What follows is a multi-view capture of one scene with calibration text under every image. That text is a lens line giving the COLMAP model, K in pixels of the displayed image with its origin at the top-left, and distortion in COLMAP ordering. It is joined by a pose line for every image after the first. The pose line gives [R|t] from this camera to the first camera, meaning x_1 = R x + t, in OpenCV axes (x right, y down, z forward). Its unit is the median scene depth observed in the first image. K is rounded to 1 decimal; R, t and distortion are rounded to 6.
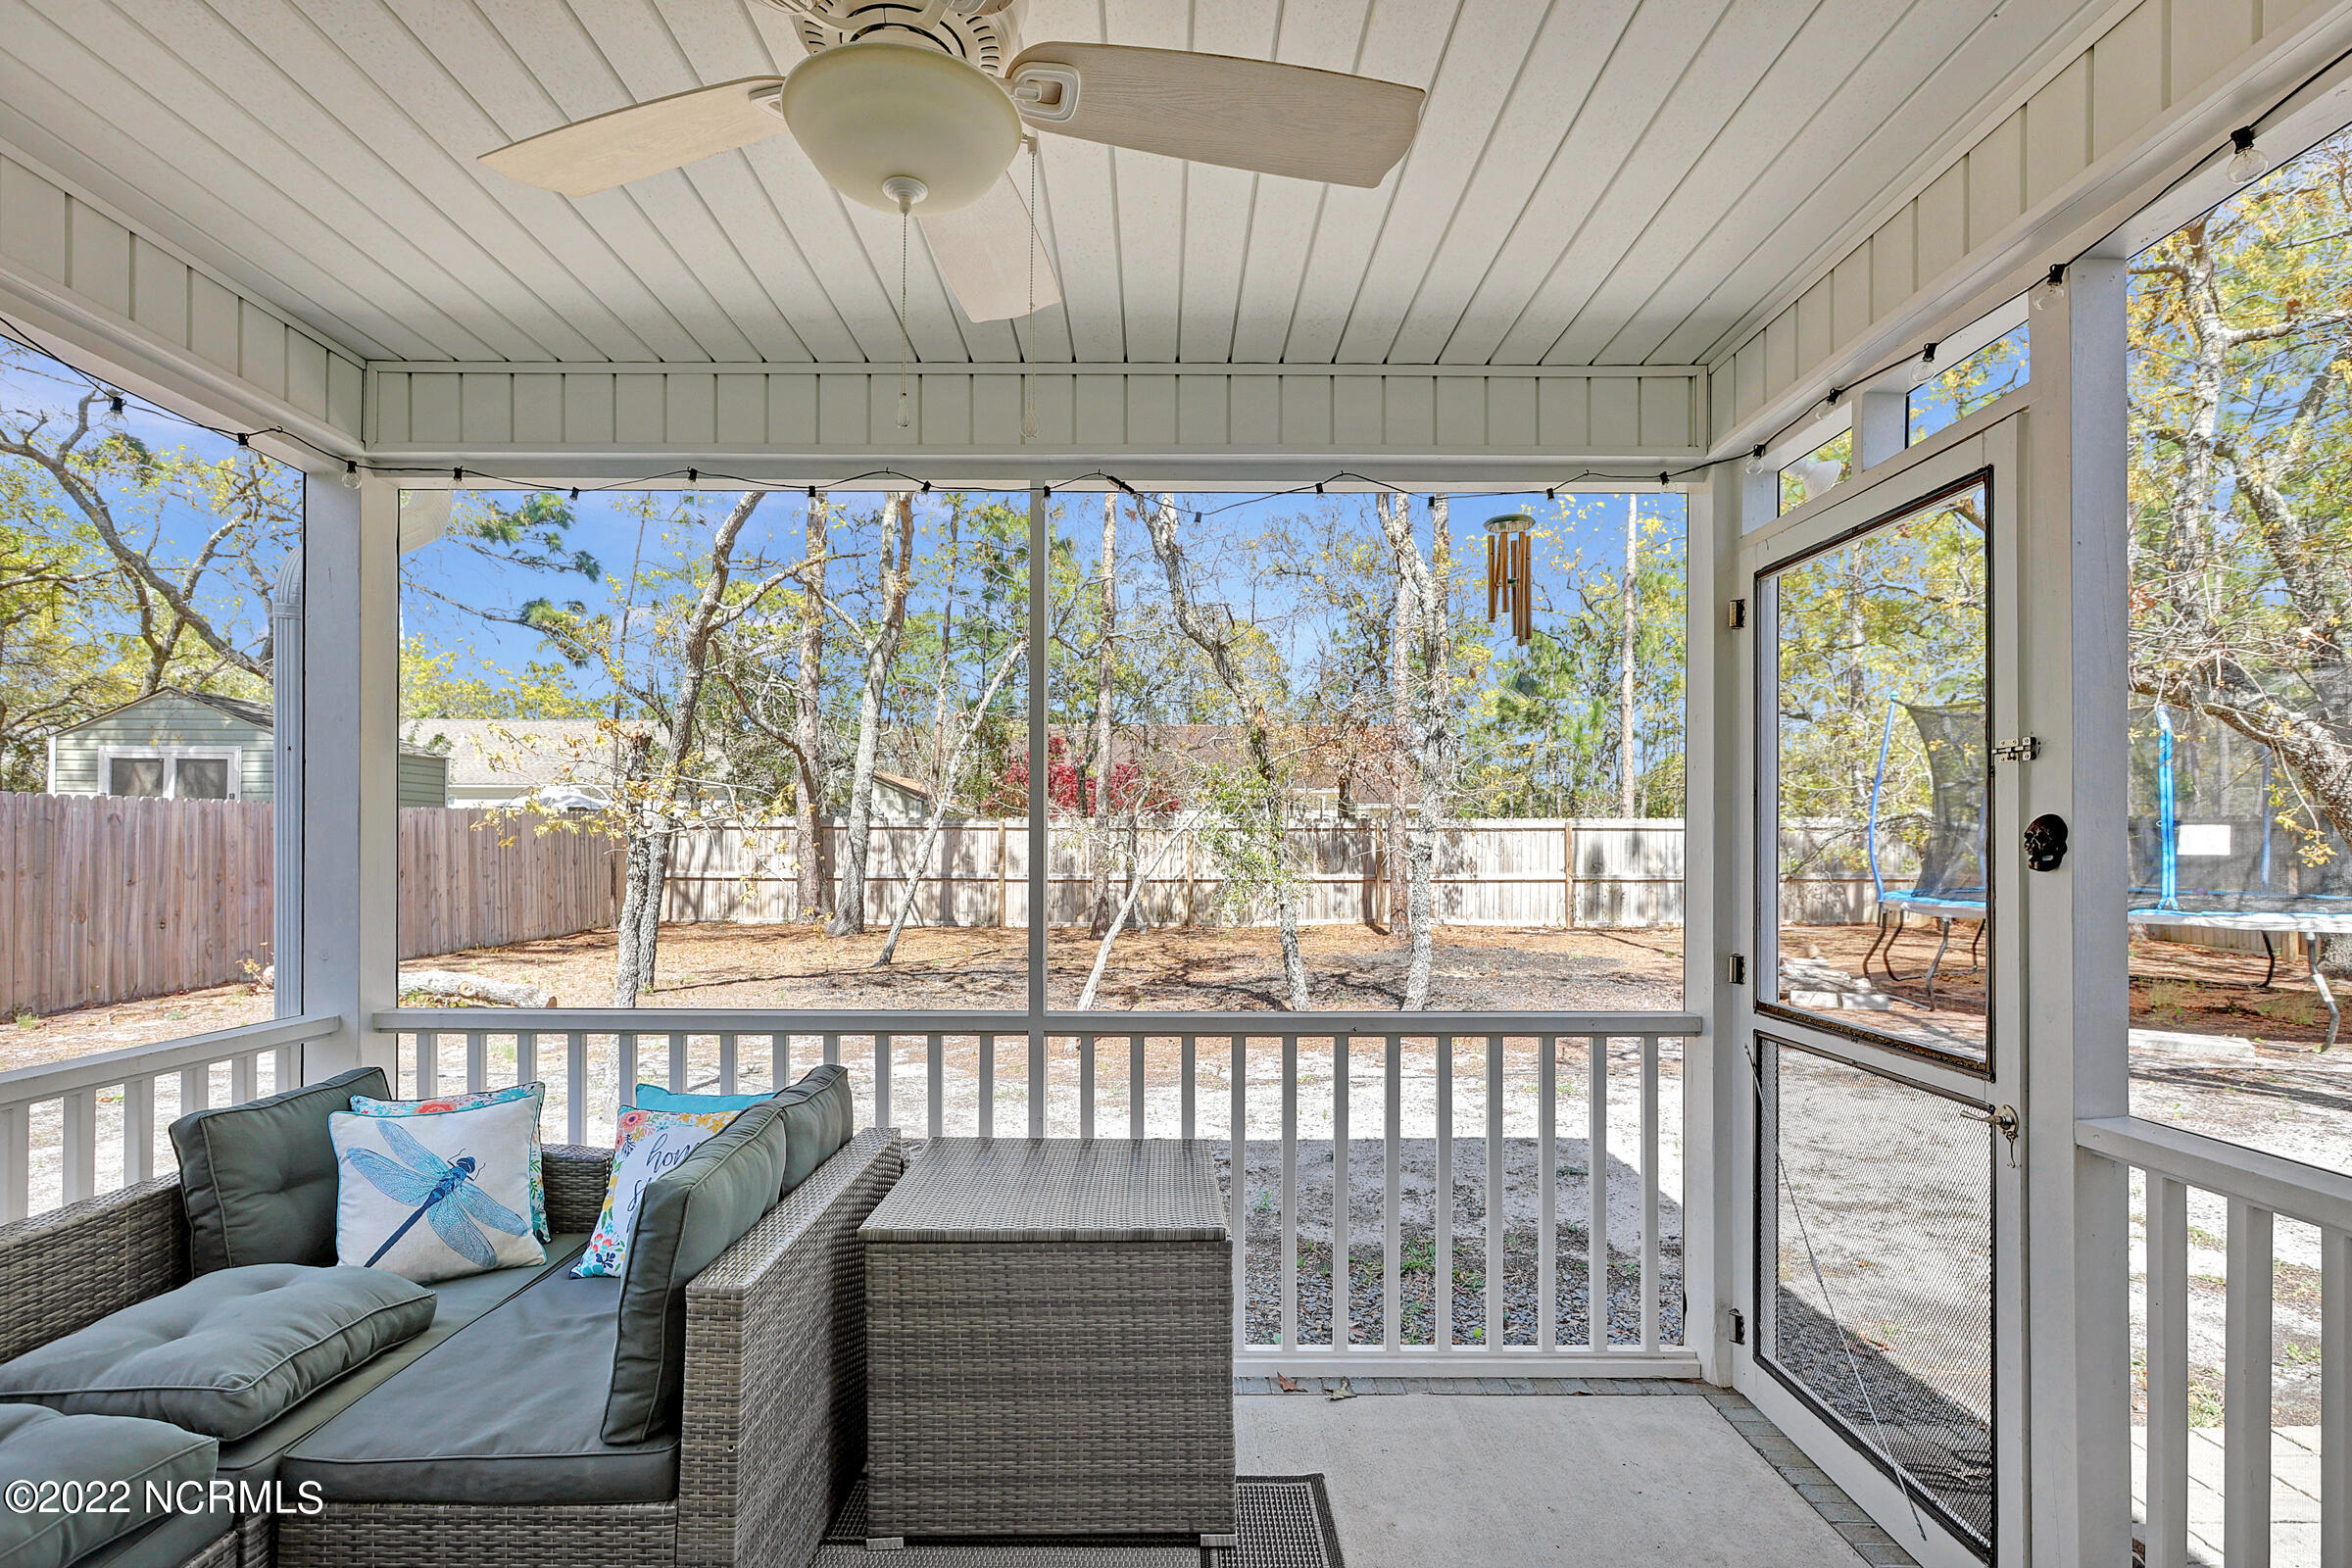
lens RADIAL K [[1128.4, 0, 1170.8], [0, 1128.4, 840.0], [0, 0, 1]] dist [-0.023427, 0.005634]
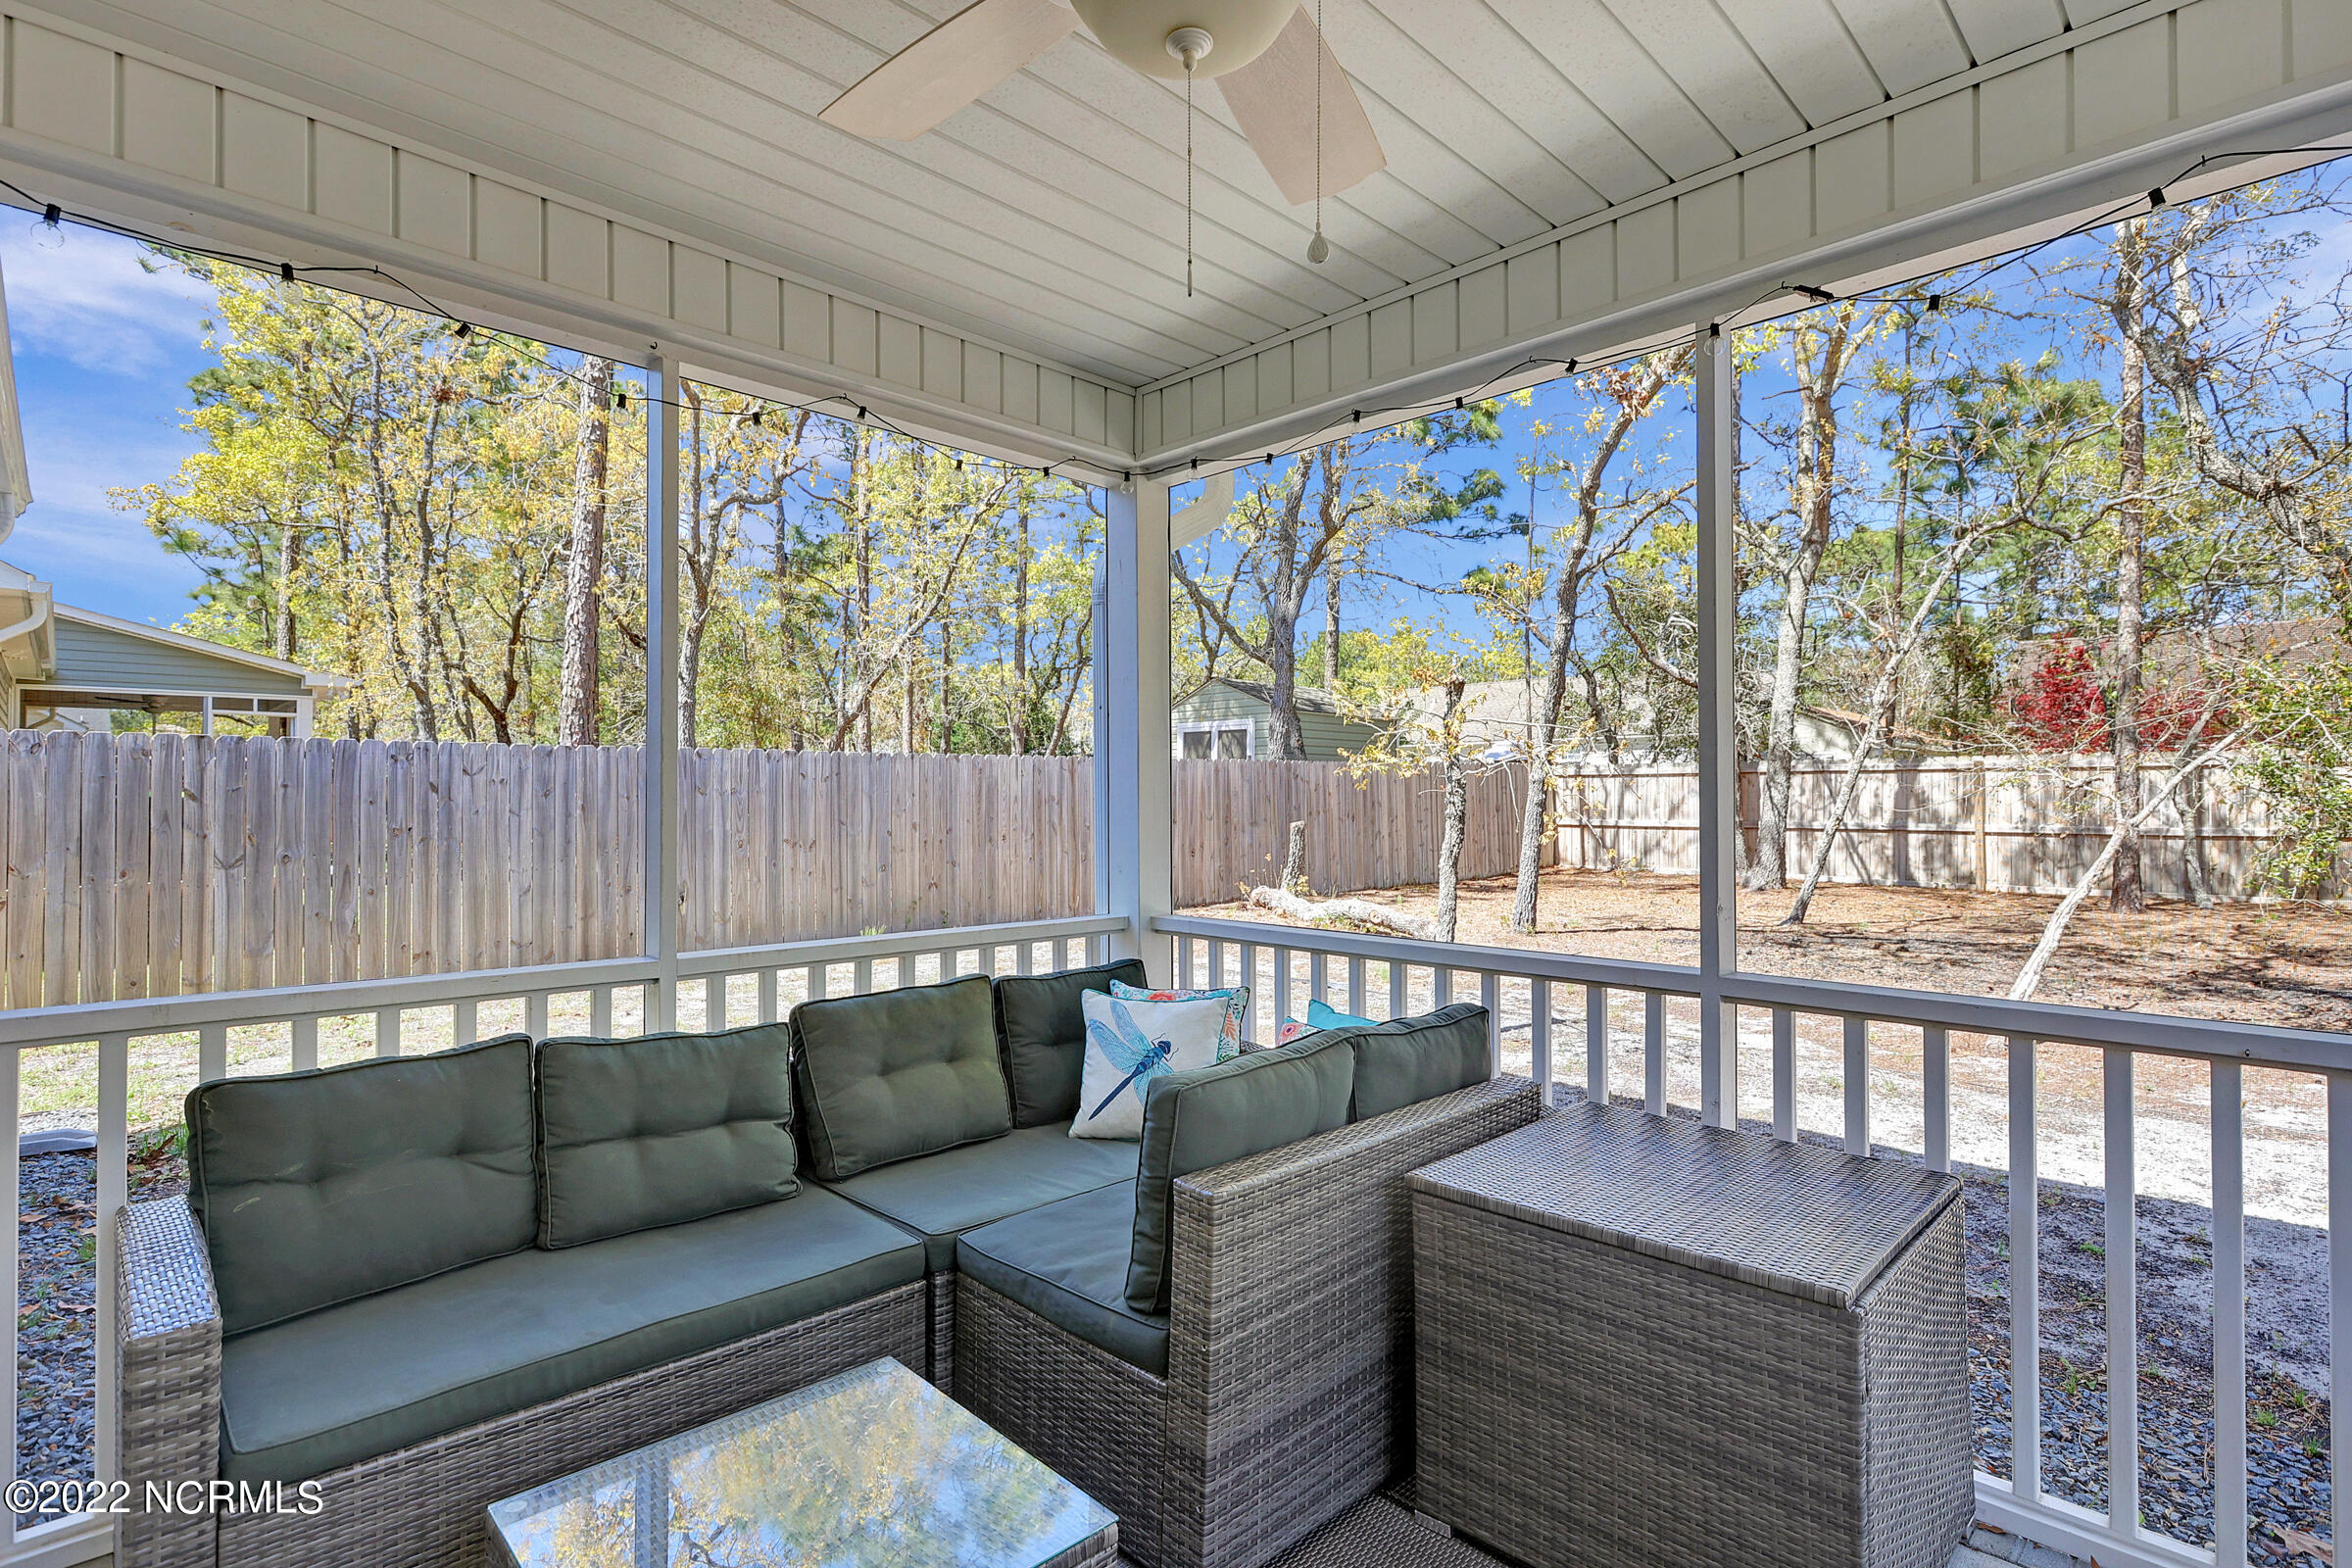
lens RADIAL K [[1128.4, 0, 1172.7], [0, 1128.4, 788.0], [0, 0, 1]] dist [-0.023427, 0.005634]
pose [[0.688511, -0.012262, -0.725122, 0.107868], [0.009995, 0.999923, -0.007419, 0.012080], [0.725157, -0.002139, 0.688580, 0.086036]]
